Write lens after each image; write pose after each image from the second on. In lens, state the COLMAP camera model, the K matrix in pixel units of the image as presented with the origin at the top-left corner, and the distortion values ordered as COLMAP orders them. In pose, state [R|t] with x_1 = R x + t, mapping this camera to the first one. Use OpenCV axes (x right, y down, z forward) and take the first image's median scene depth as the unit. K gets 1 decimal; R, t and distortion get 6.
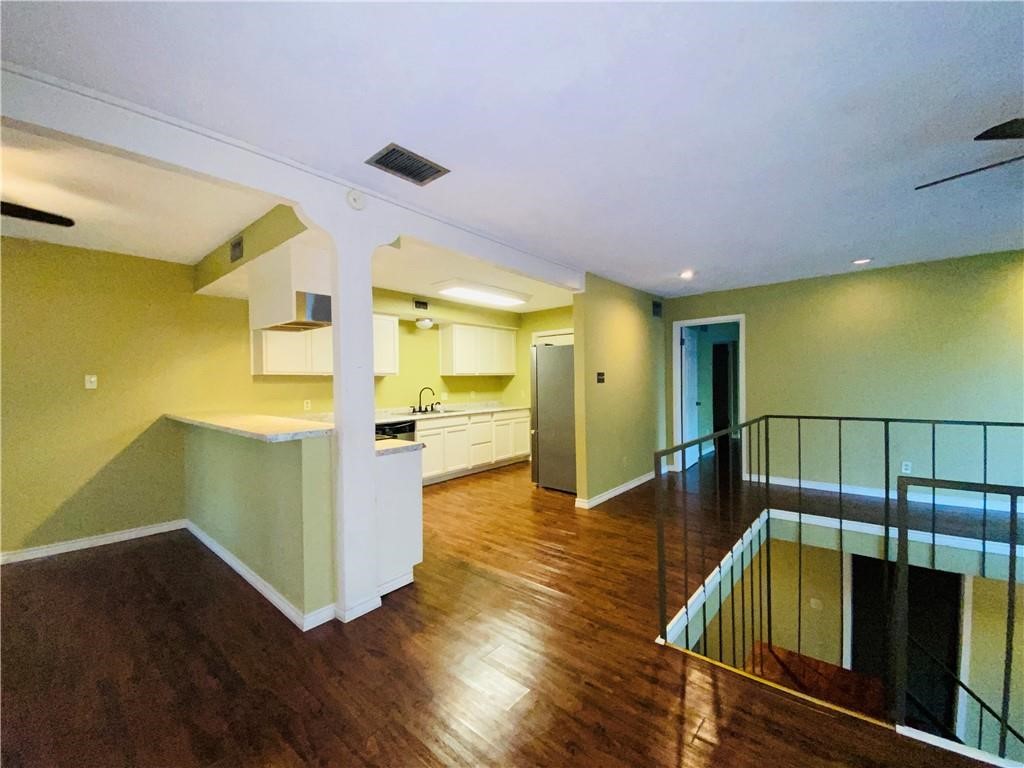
lens RADIAL K [[415.1, 0, 506.5], [0, 415.1, 378.0], [0, 0, 1]] dist [-0.014107, -0.000233]
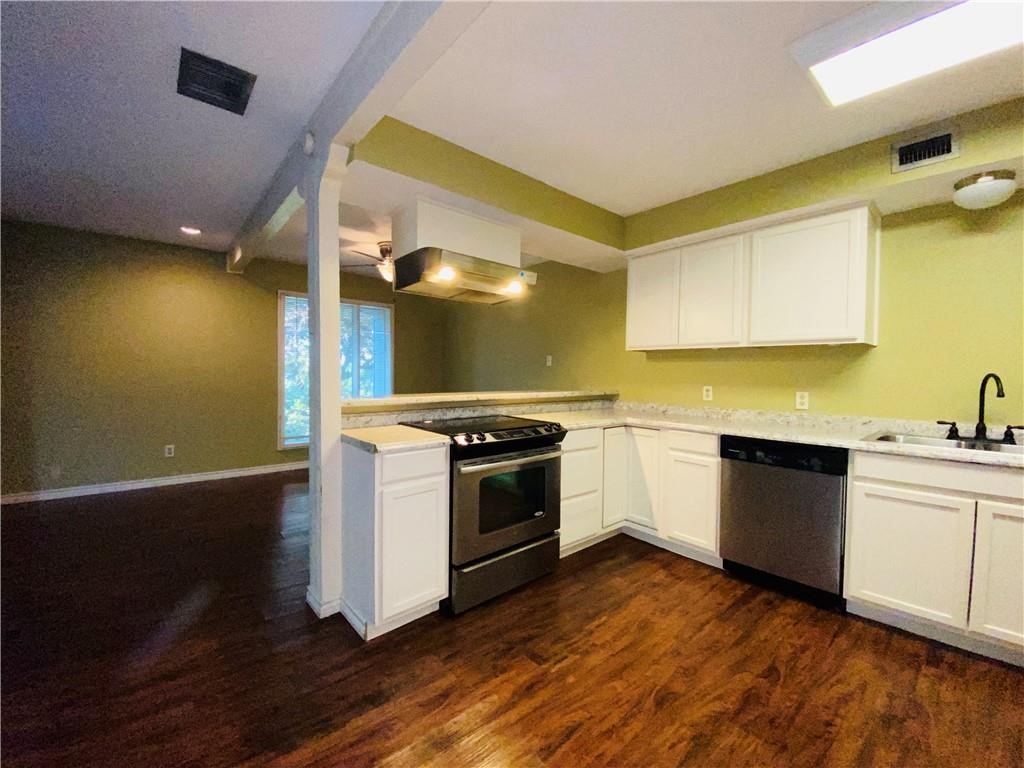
lens RADIAL K [[409.2, 0, 512.0], [0, 409.2, 384.0], [0, 0, 1]] dist [-0.002105, -0.013910]
pose [[-0.141554, 0.043414, -0.988978, 0.297502], [0.003182, 0.999053, 0.043401, 0.024306], [0.989925, 0.002997, -0.141558, 0.997201]]
